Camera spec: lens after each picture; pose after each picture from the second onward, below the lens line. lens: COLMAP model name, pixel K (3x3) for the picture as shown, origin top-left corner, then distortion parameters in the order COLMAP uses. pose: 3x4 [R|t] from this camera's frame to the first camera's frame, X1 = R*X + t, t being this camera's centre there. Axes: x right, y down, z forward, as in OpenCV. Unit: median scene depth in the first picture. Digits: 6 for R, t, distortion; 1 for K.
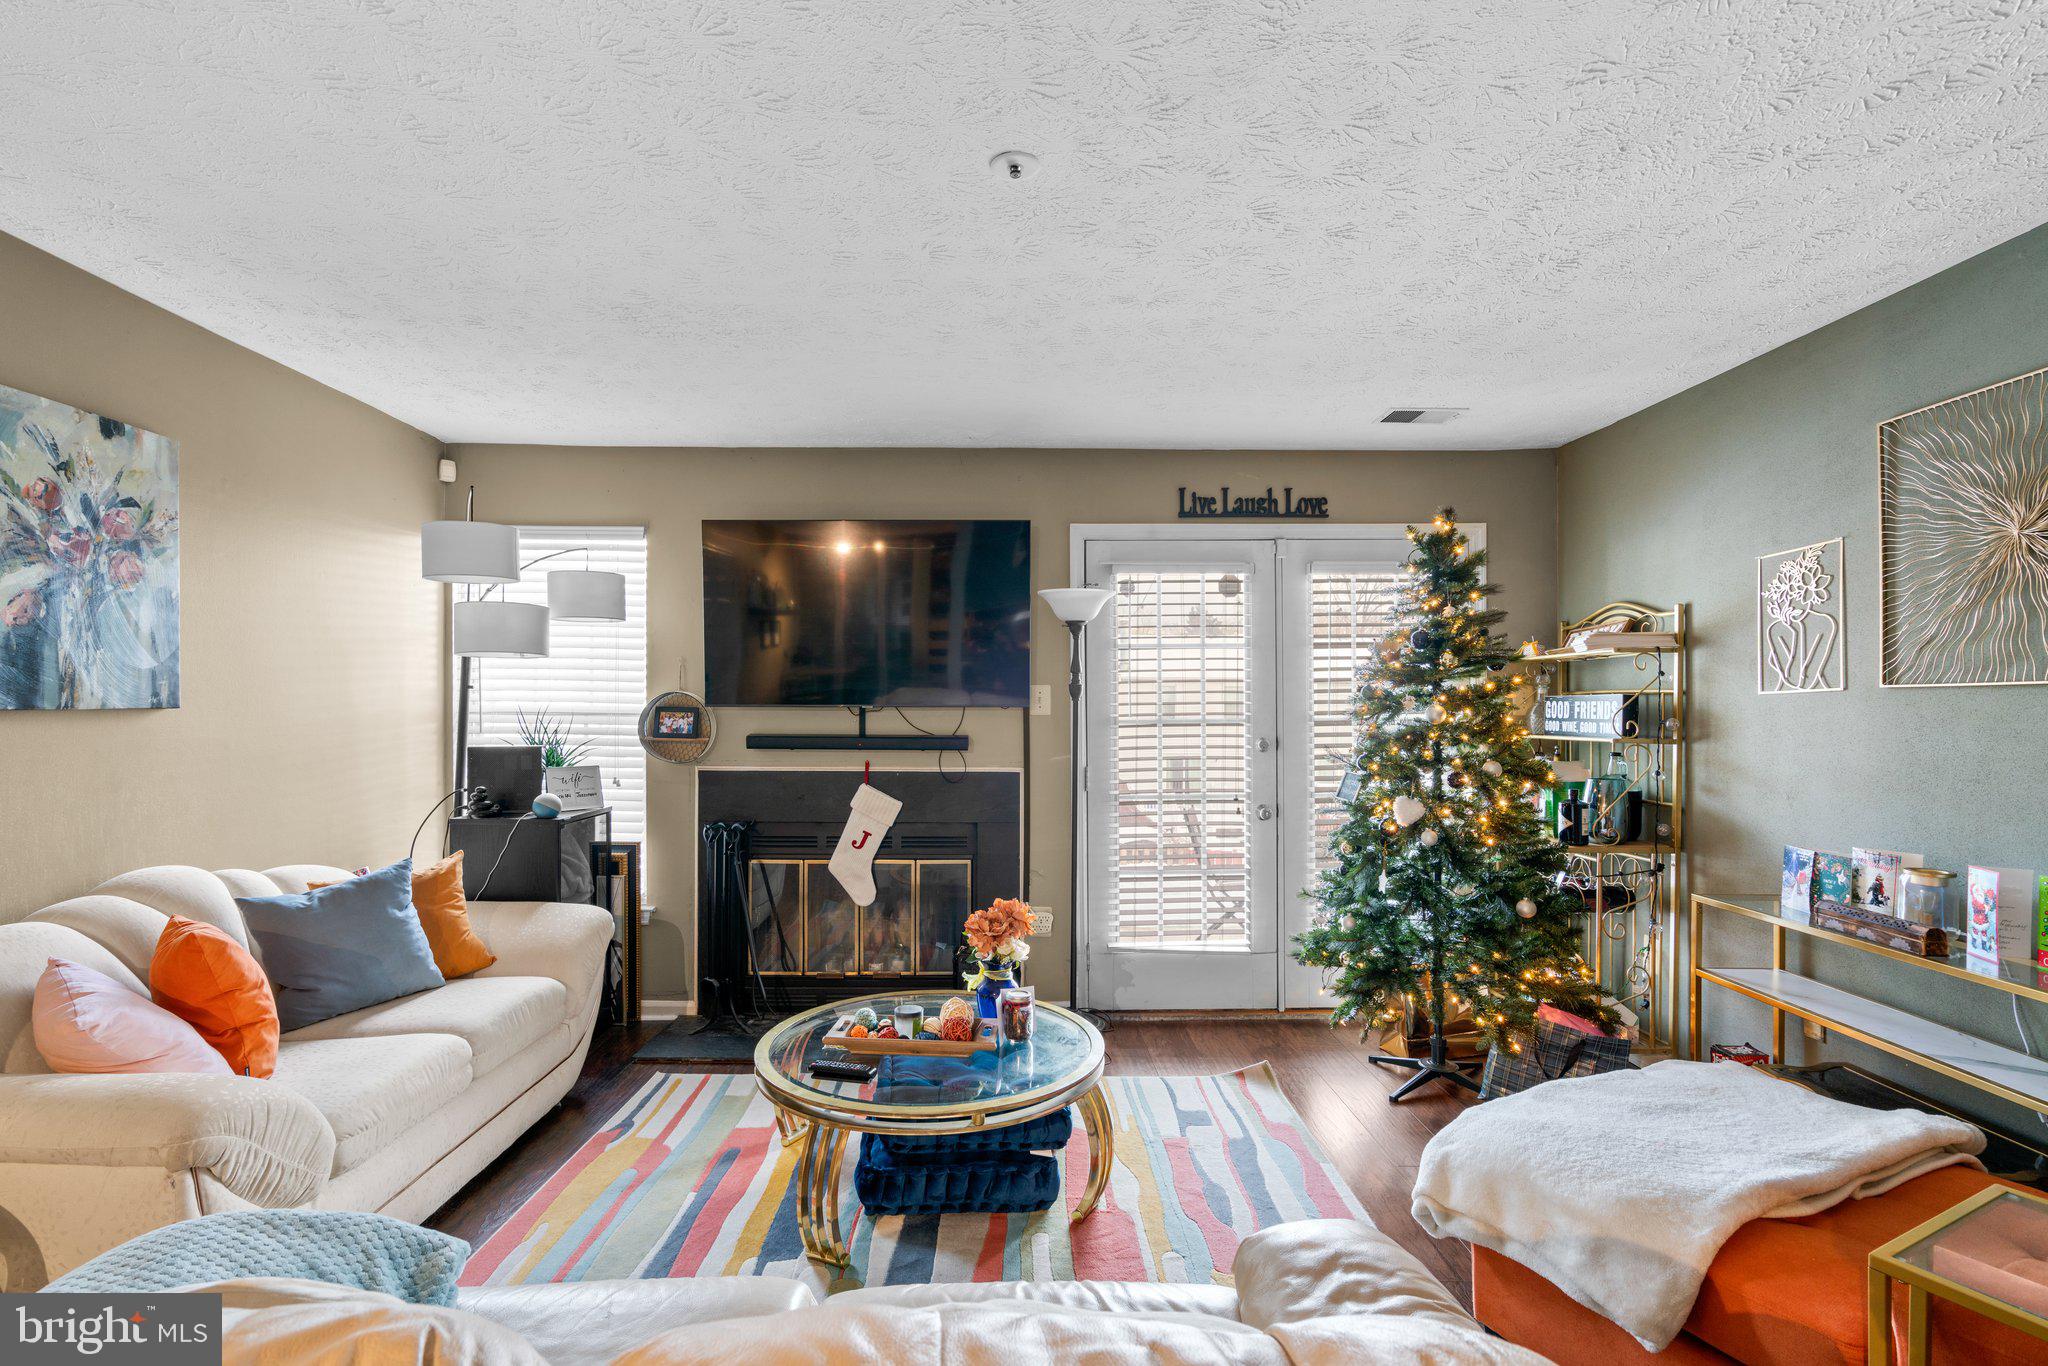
lens RADIAL K [[943.6, 0, 1005.6], [0, 943.6, 709.6], [0, 0, 1]] dist [-0.003070, 0.000796]
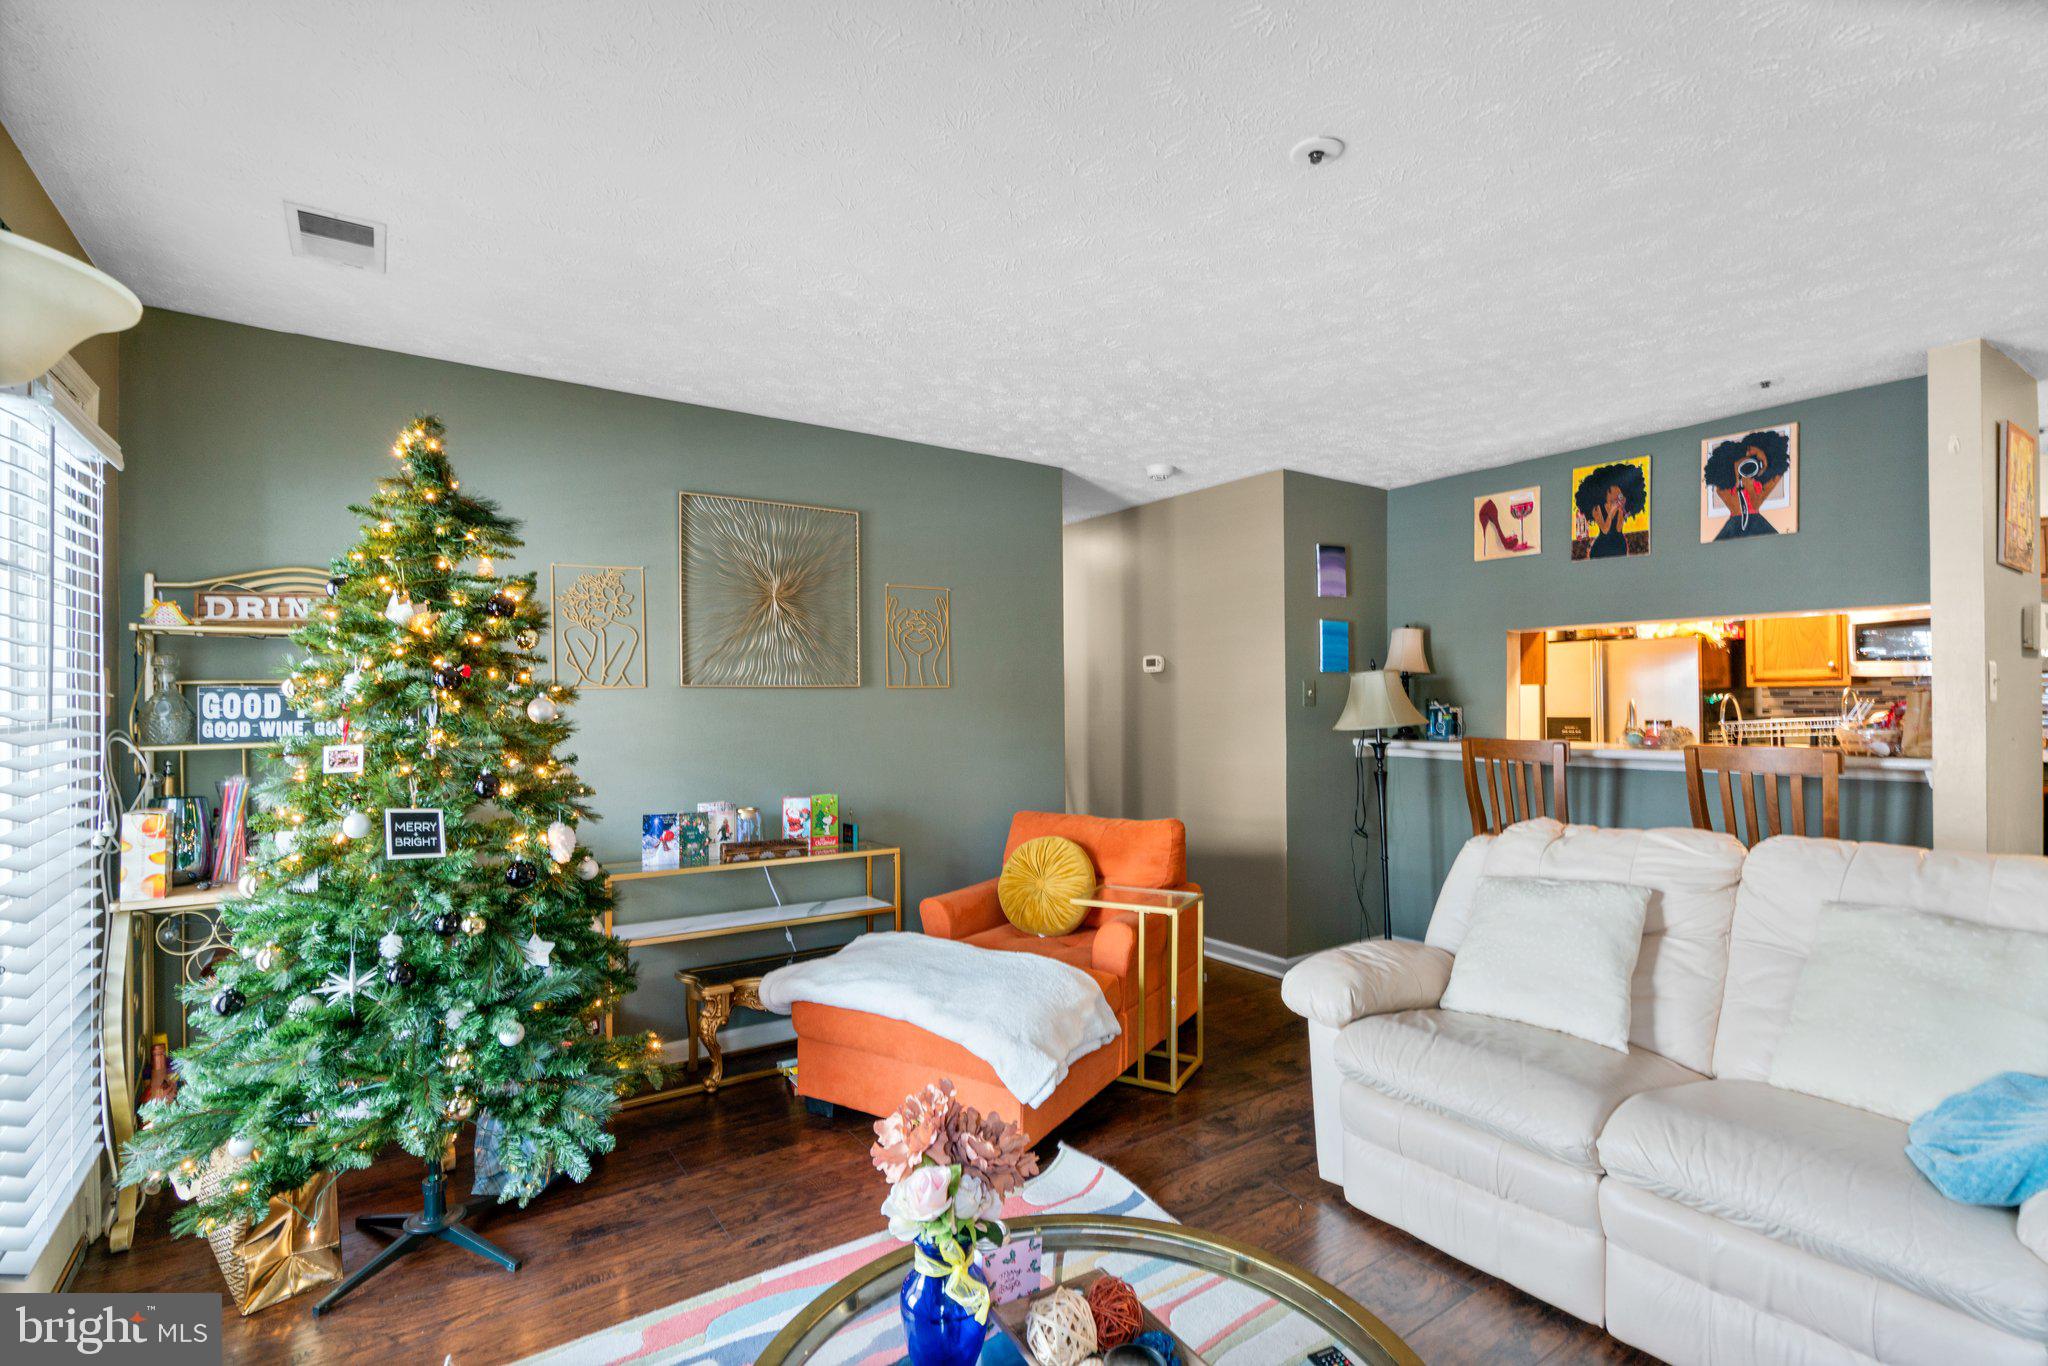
lens RADIAL K [[959.5, 0, 1024.0], [0, 959.5, 683.0], [0, 0, 1]] dist [0.000811, 0.000226]
pose [[-0.572845, 0.010368, 0.819598, -0.326044], [0.004546, 0.999945, -0.009472, -0.007630], [-0.819651, -0.001700, -0.572861, 0.931338]]
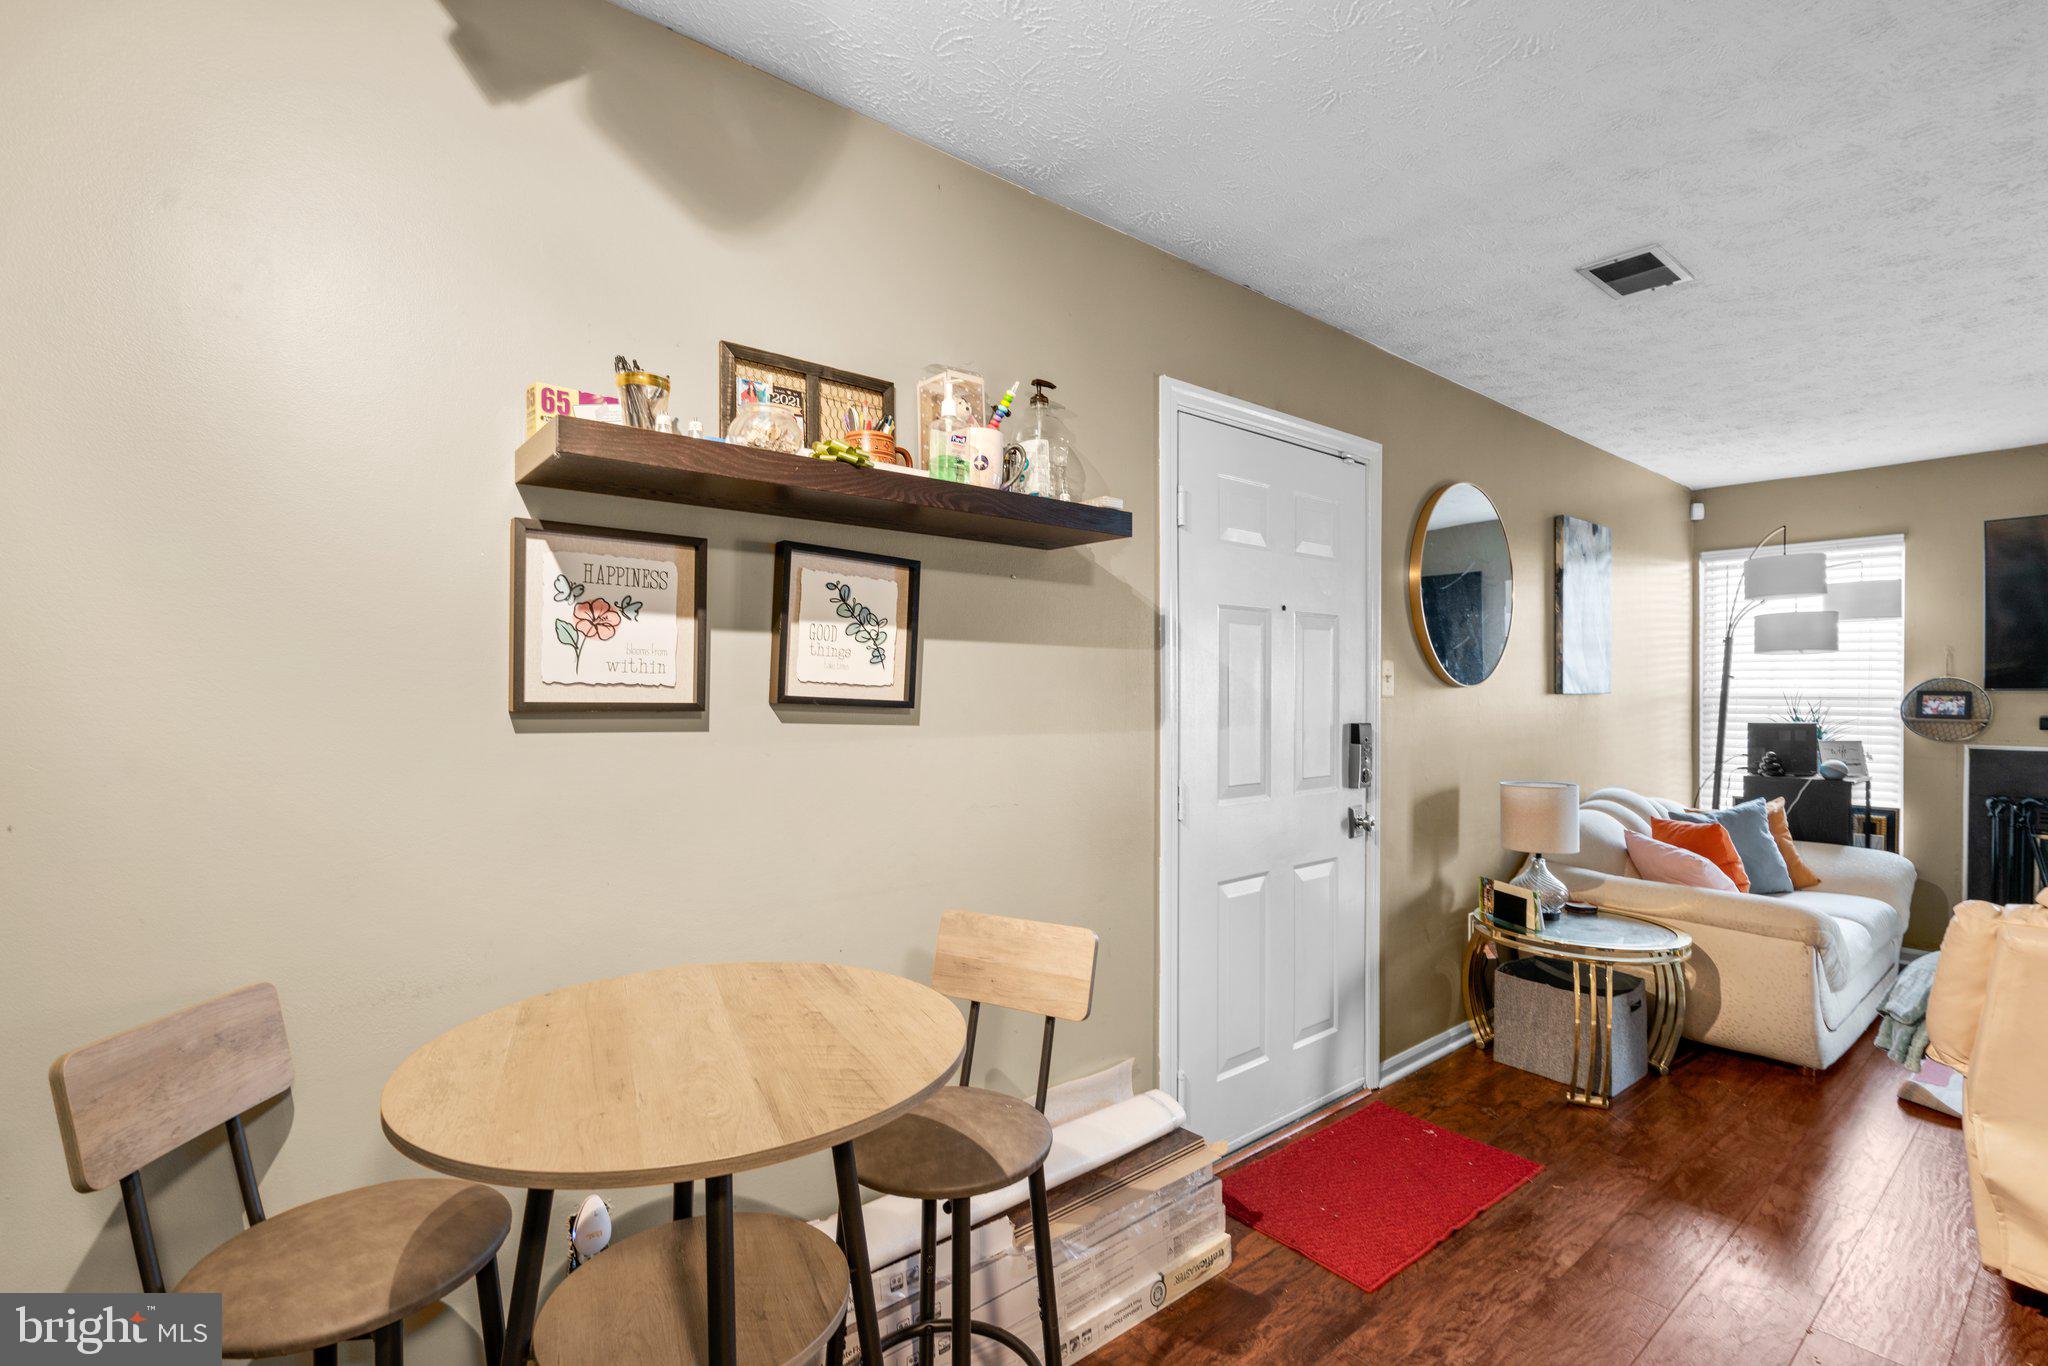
lens RADIAL K [[943.6, 0, 1005.6], [0, 943.6, 709.6], [0, 0, 1]] dist [-0.003070, 0.000796]
pose [[0.637128, 0.006206, -0.770733, -0.208927], [0.003548, 0.999933, 0.010985, 0.002929], [0.770750, -0.009733, 0.637064, -0.605107]]
